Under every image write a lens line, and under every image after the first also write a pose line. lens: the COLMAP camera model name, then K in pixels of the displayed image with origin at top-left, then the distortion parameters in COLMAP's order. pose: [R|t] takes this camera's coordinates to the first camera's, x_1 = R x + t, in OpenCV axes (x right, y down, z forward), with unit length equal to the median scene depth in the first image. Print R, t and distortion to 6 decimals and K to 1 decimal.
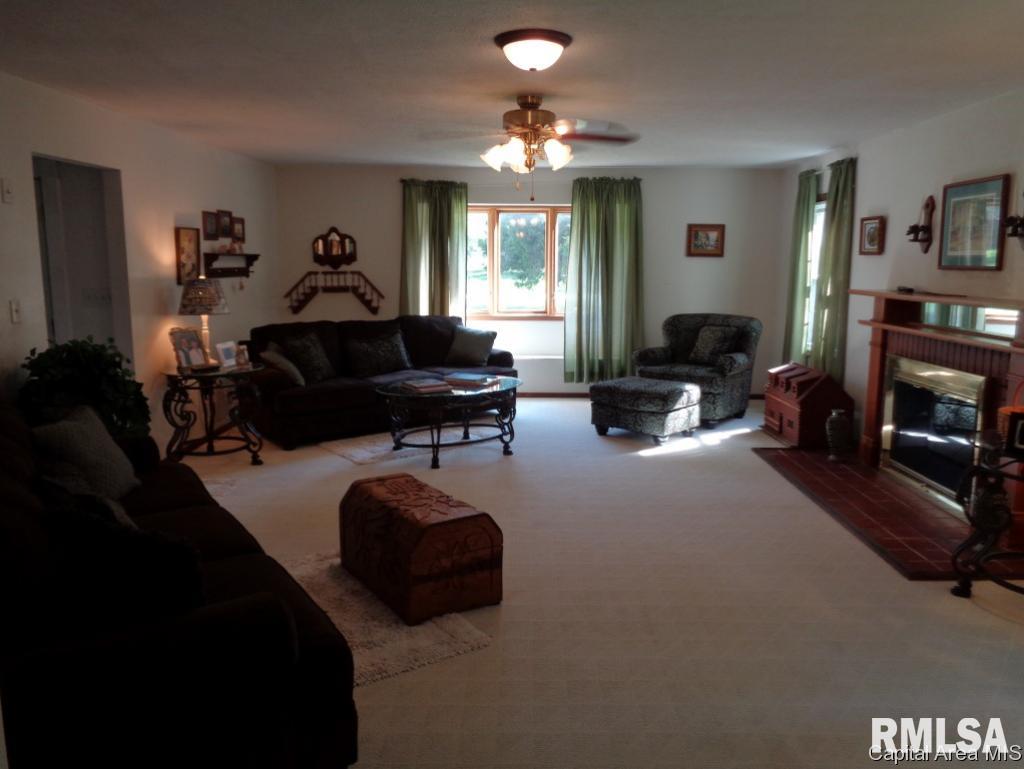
lens RADIAL K [[753.4, 0, 512.8], [0, 753.4, 370.3], [0, 0, 1]] dist [-0.000318, 0.000496]
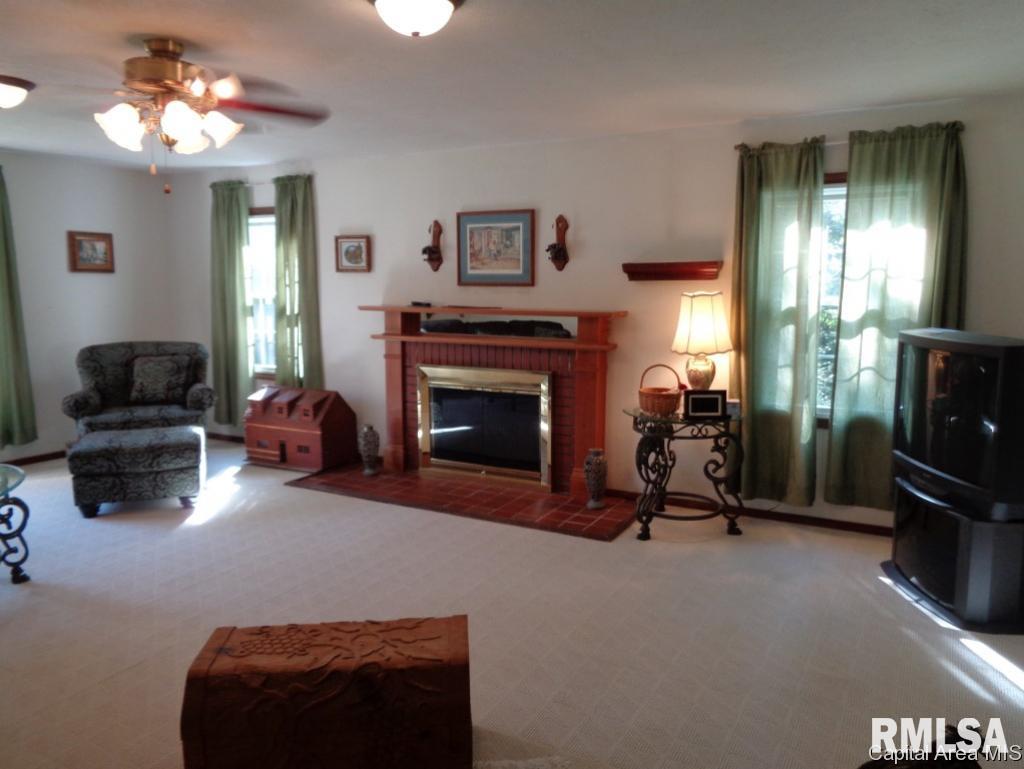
lens RADIAL K [[765.9, 0, 513.5], [0, 765.9, 372.2], [0, 0, 1]] dist [-0.000927, -0.012224]
pose [[0.473520, -0.108354, 0.874093, -0.286207], [0.125653, 0.990564, 0.054722, -0.037601], [-0.871774, 0.083921, 0.482667, 0.249098]]
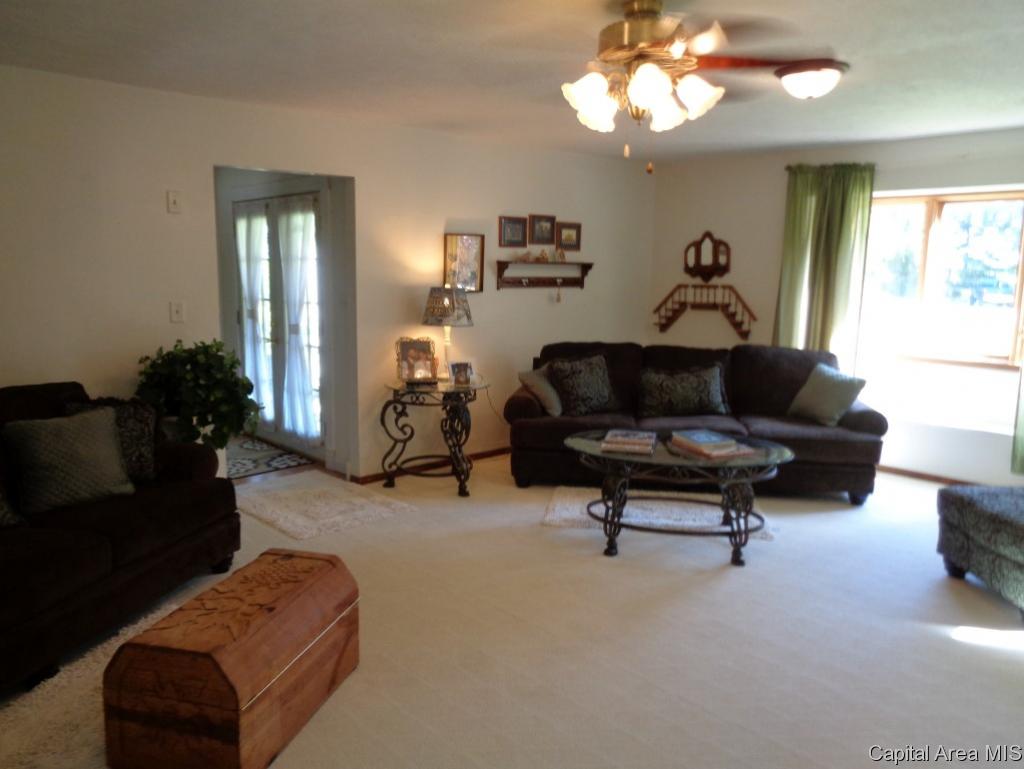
lens RADIAL K [[755.4, 0, 512.0], [0, 755.4, 384.5], [0, 0, 1]] dist [-0.002246, -0.000614]
pose [[0.696063, 0.120229, -0.707843, 0.249100], [-0.118064, 0.991626, 0.052332, -0.046370], [0.708207, 0.047145, 0.704429, 0.305040]]
